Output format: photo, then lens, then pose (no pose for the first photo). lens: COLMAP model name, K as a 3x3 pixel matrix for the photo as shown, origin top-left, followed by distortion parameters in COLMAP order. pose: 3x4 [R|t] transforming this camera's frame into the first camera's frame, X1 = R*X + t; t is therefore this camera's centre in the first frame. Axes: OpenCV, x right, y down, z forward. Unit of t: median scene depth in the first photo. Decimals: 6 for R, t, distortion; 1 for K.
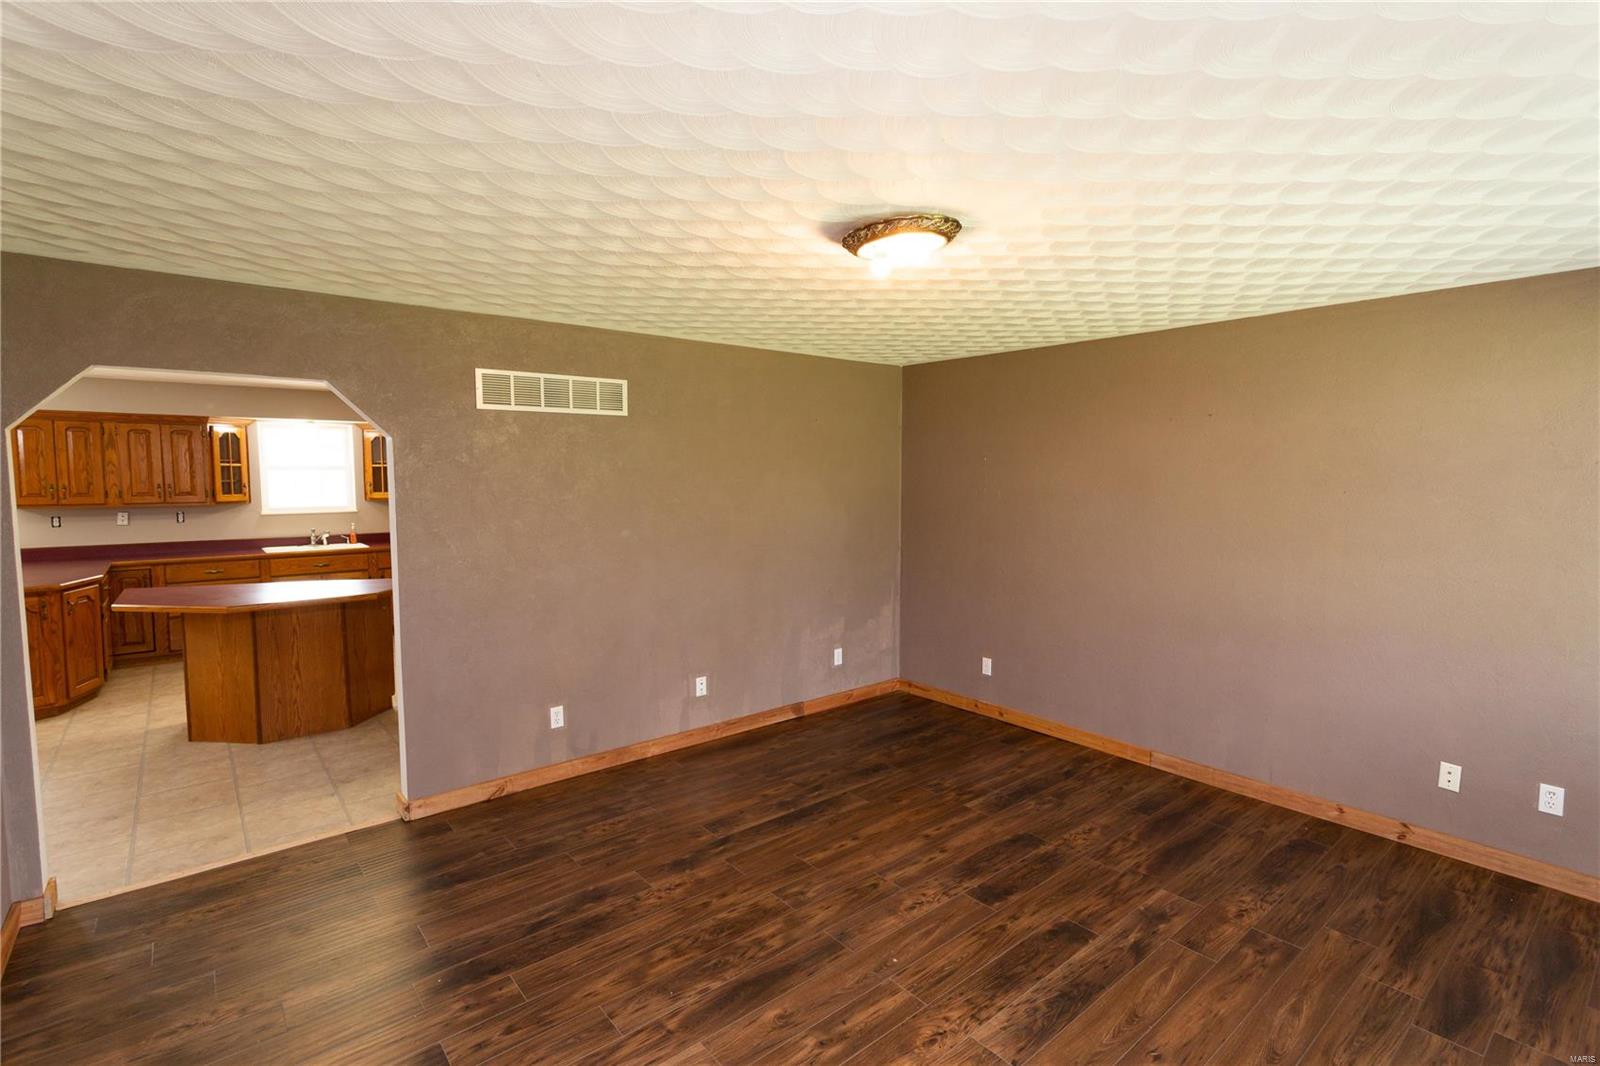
lens RADIAL K [[750.4, 0, 800.0], [0, 750.4, 533.0], [0, 0, 1]] dist [0.000246, 0.000348]
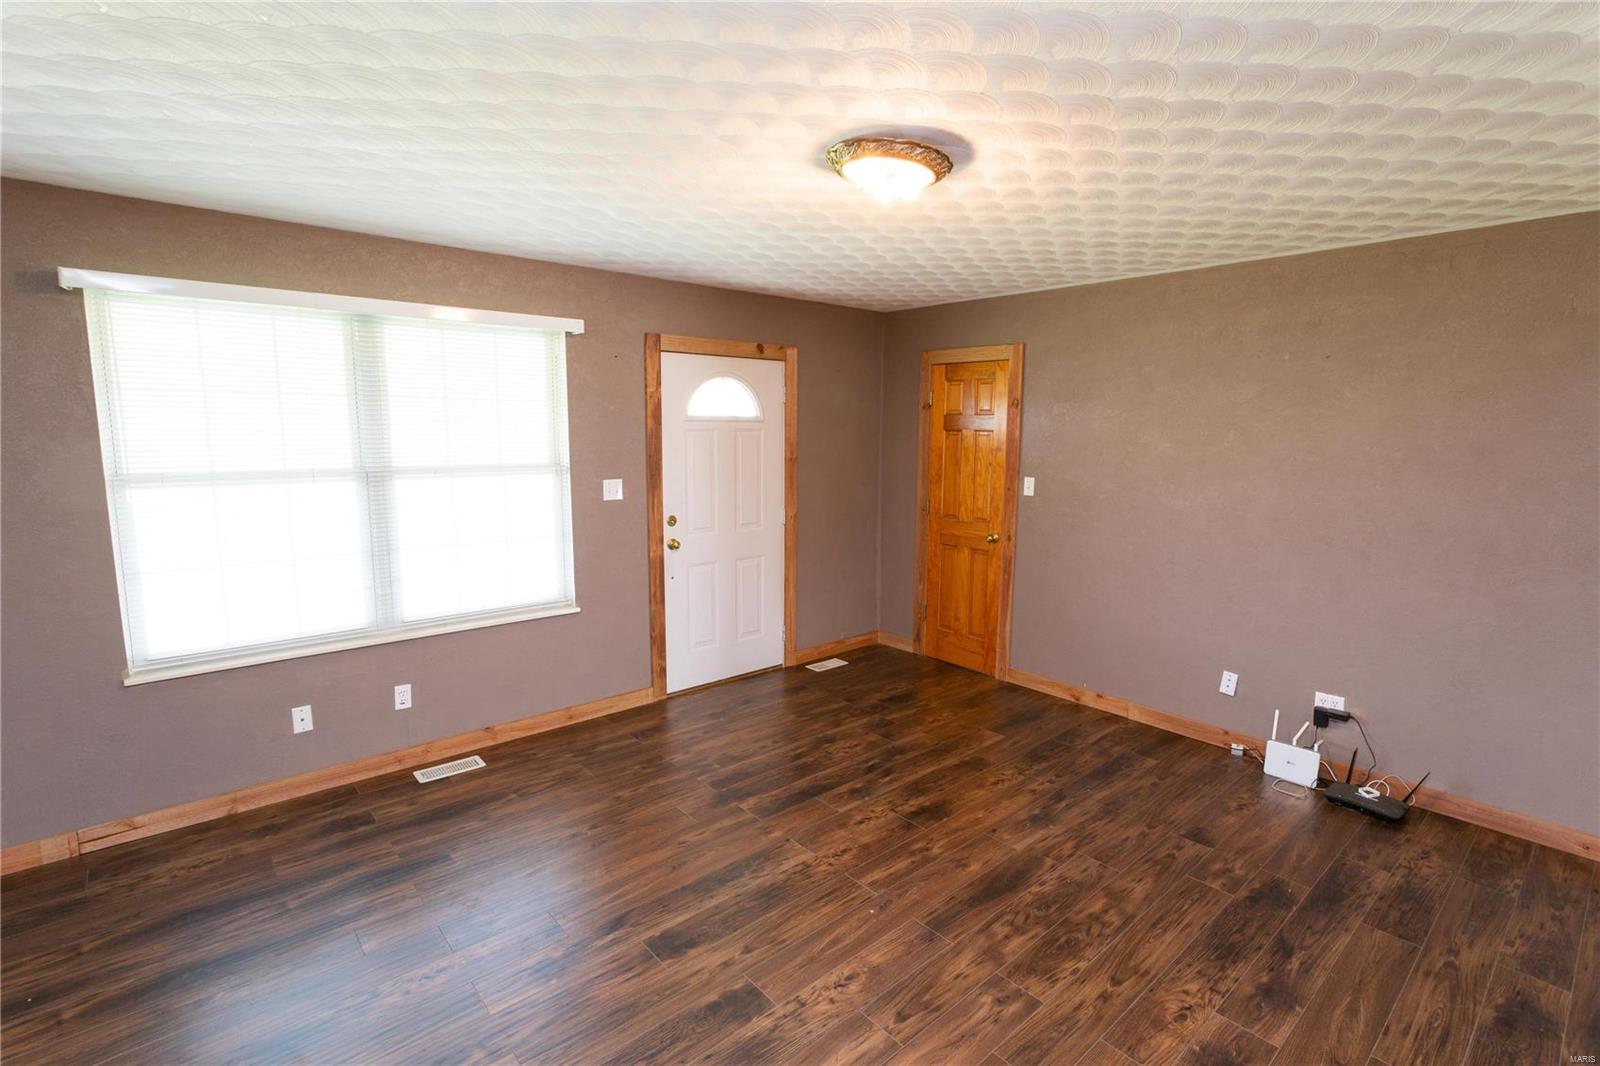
lens RADIAL K [[750.4, 0, 800.0], [0, 750.4, 533.0], [0, 0, 1]] dist [0.000246, 0.000348]
pose [[-0.999604, -0.001797, -0.028080, 0.212643], [-0.008123, 0.973897, 0.226844, -0.121605], [0.026939, 0.226982, -0.973526, 1.570265]]
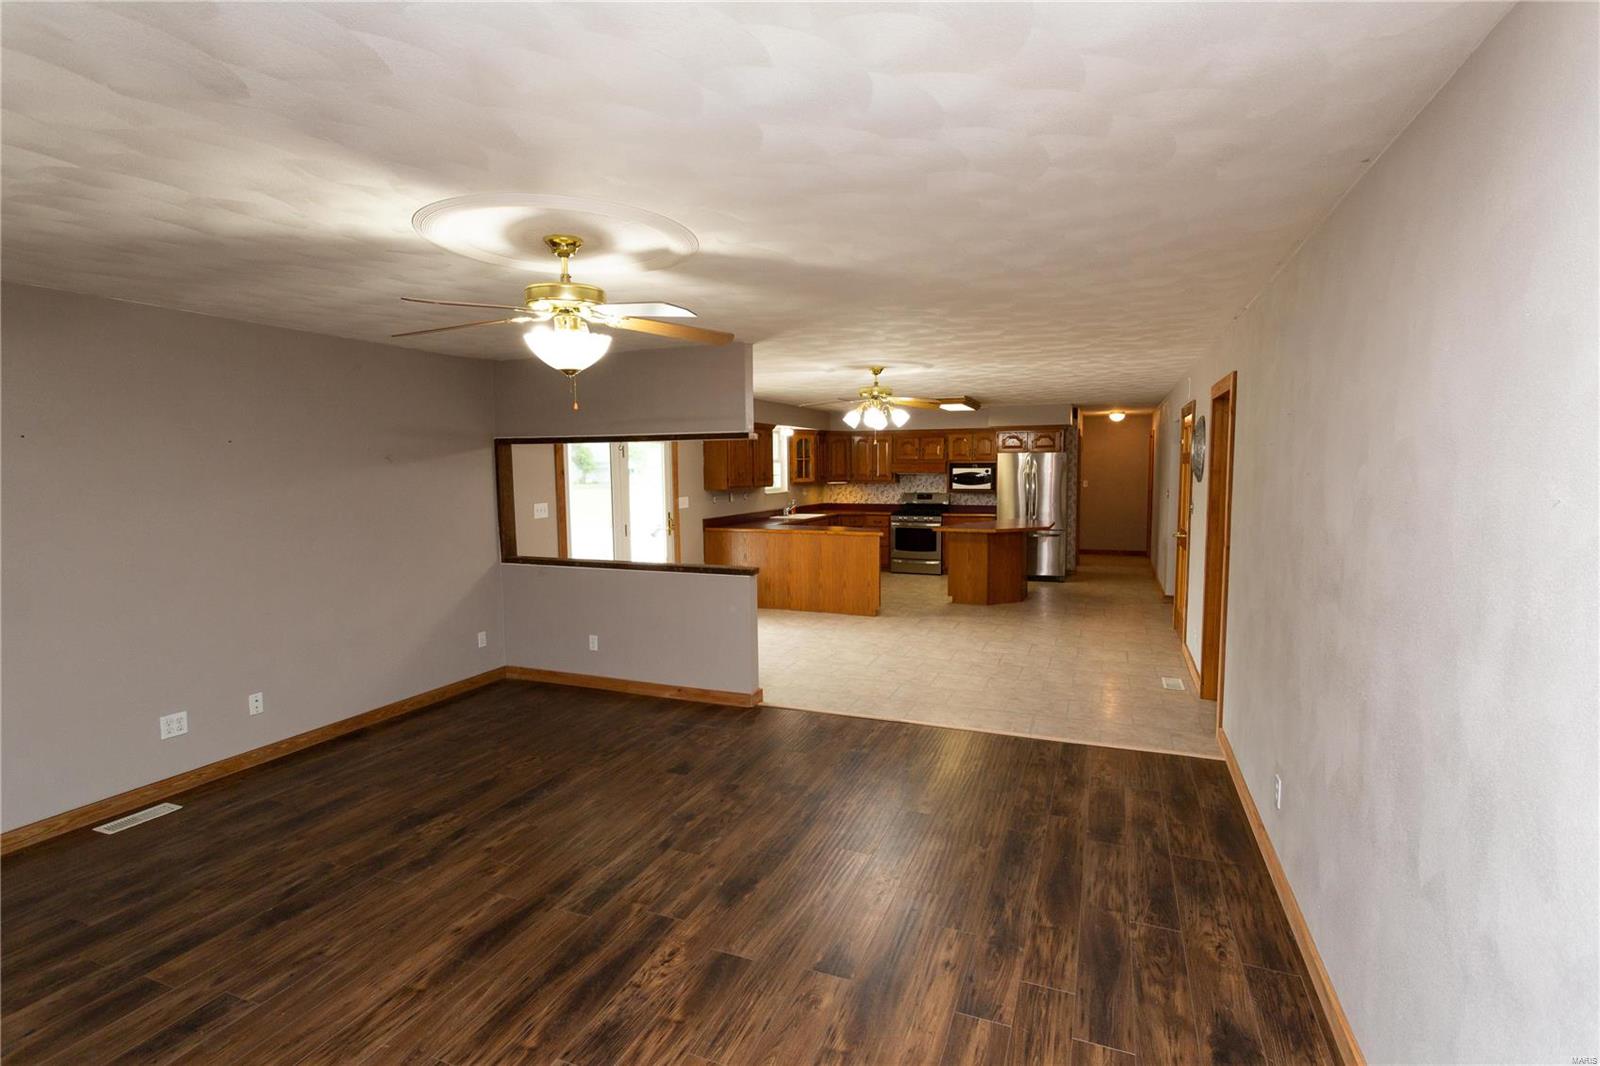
lens RADIAL K [[750.4, 0, 800.0], [0, 750.4, 533.0], [0, 0, 1]] dist [0.000246, 0.000348]
pose [[0.882873, -0.052228, 0.466699, -3.151340], [0.049696, 0.998607, 0.017741, 0.063978], [-0.466975, 0.007530, 0.884238, -0.653100]]
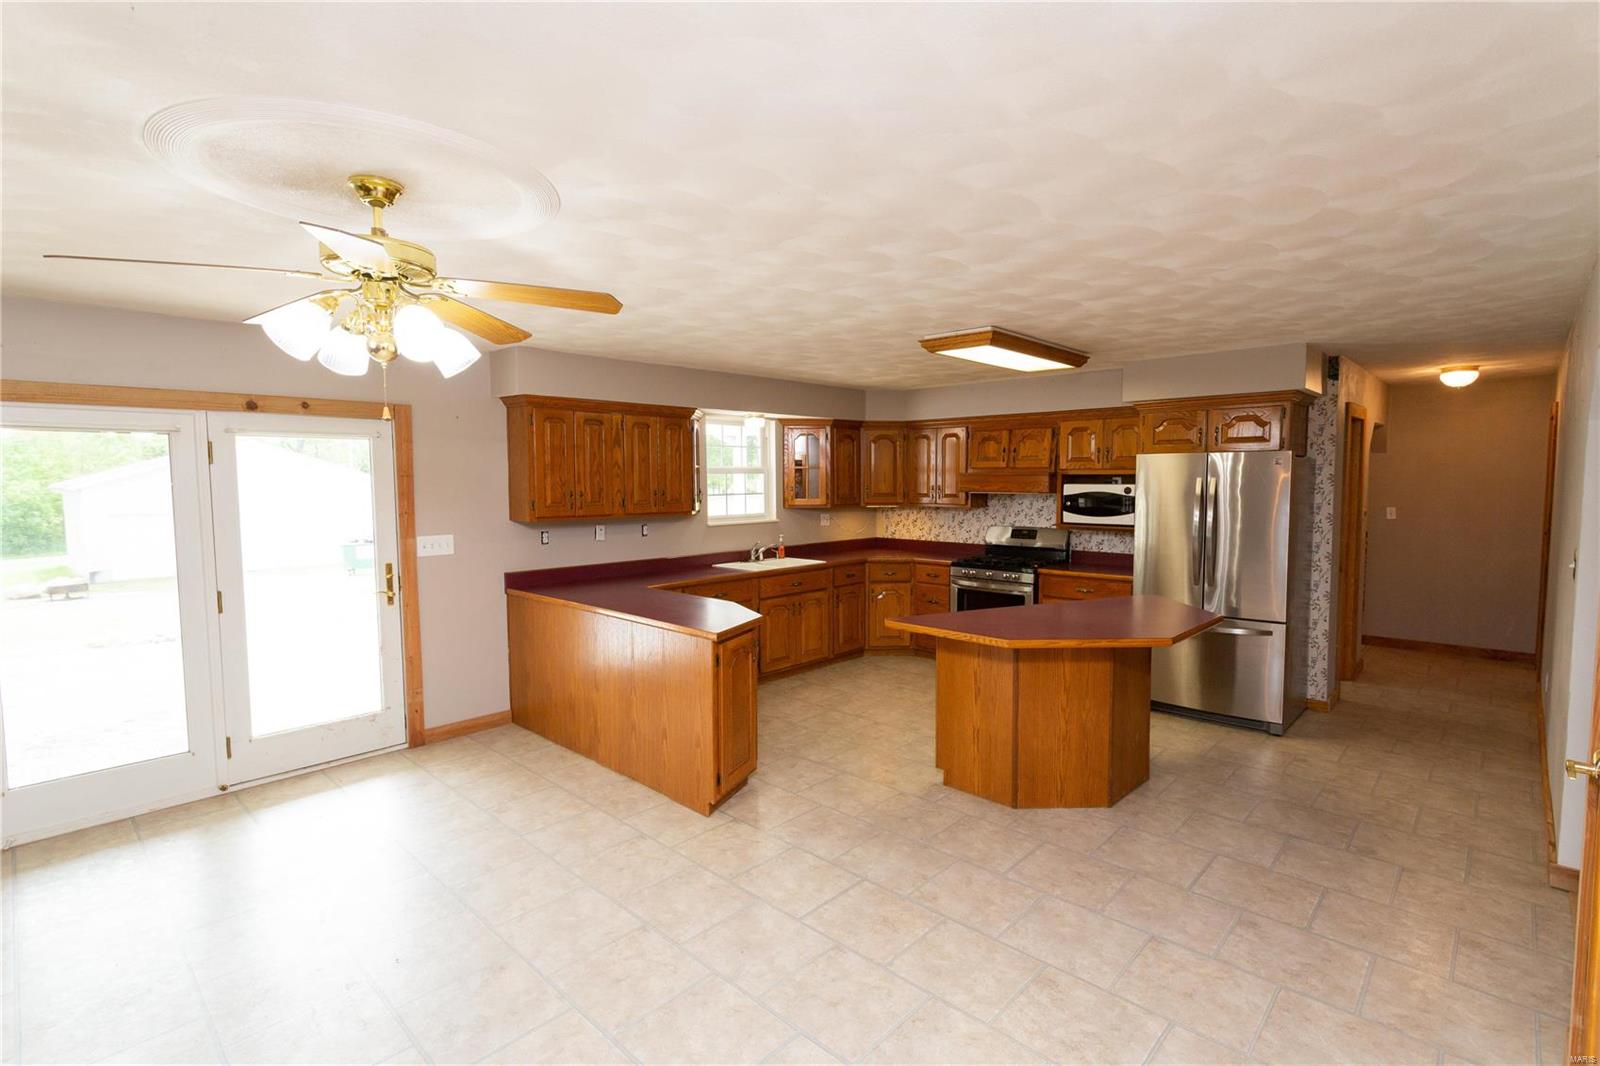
lens RADIAL K [[750.4, 0, 800.0], [0, 750.4, 533.0], [0, 0, 1]] dist [0.000246, 0.000348]
pose [[0.993297, -0.017580, 0.114249, -1.695698], [0.018648, 0.999792, -0.008287, -0.017153], [-0.114080, 0.010362, 0.993418, 0.355784]]
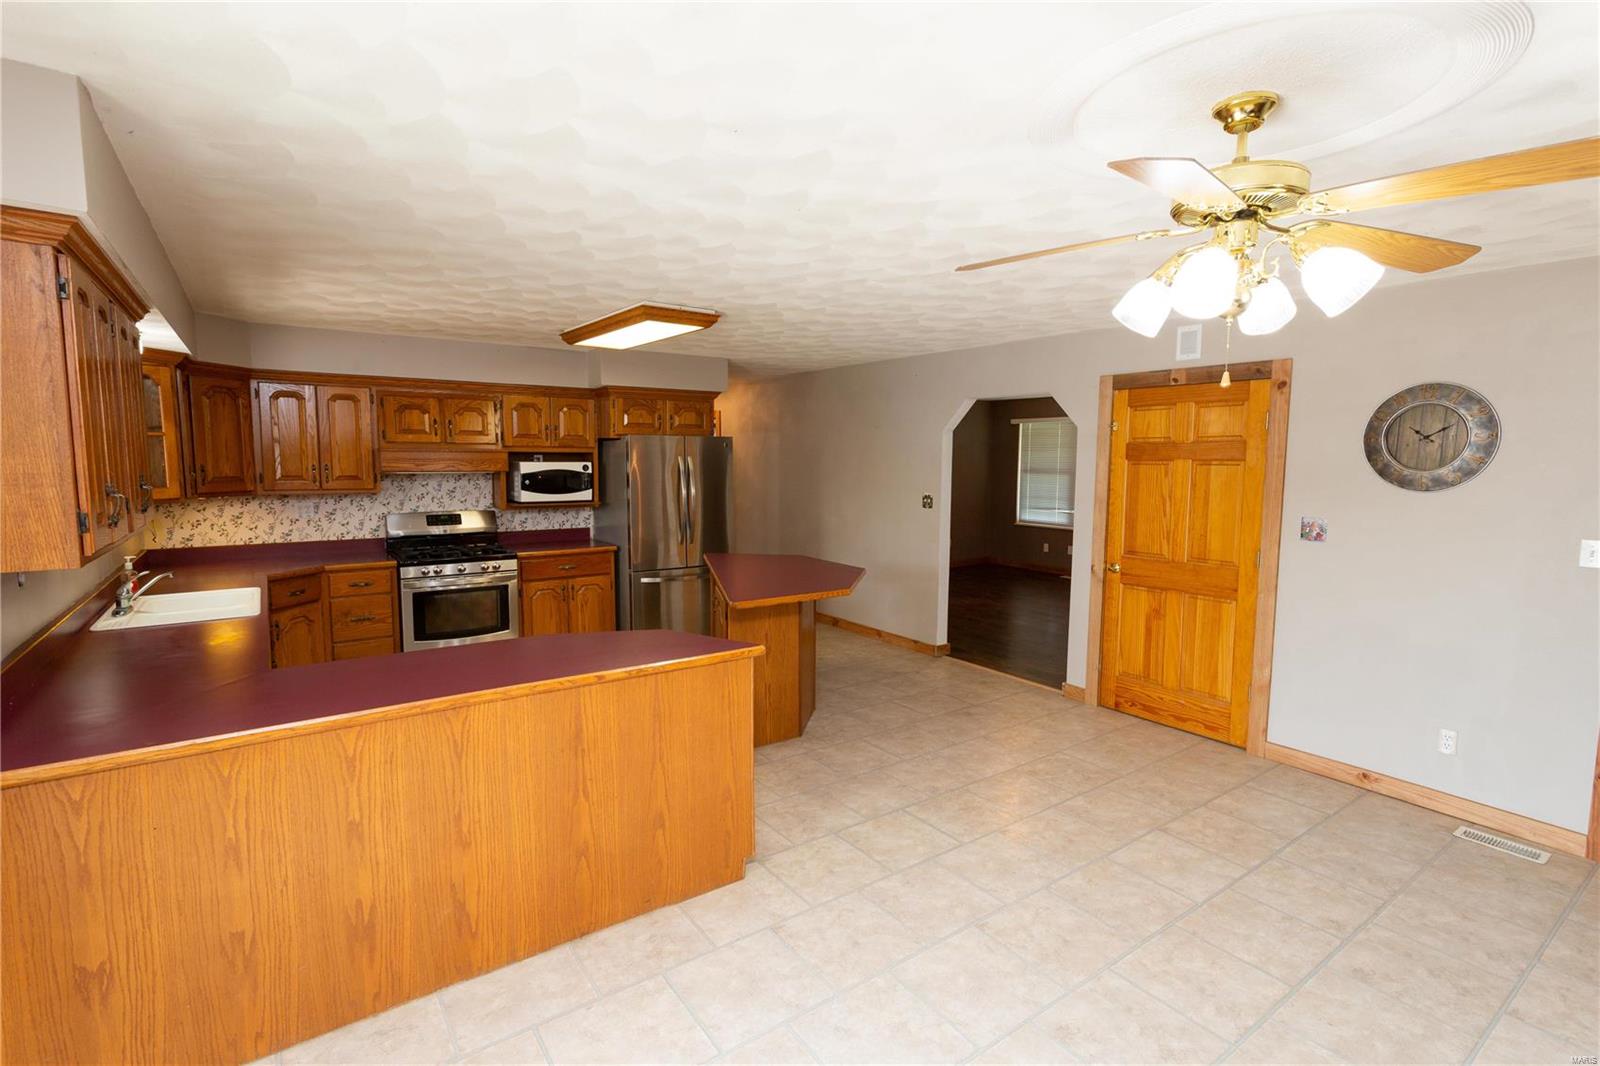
lens RADIAL K [[754.3, 0, 809.0], [0, 754.3, 533.9], [0, 0, 1]] dist [0.000014, 0.000284]
pose [[0.072454, -0.106749, 0.991643, -2.602179], [0.076699, 0.991908, 0.101174, -0.104339], [-0.994418, 0.068727, 0.080055, 1.356778]]
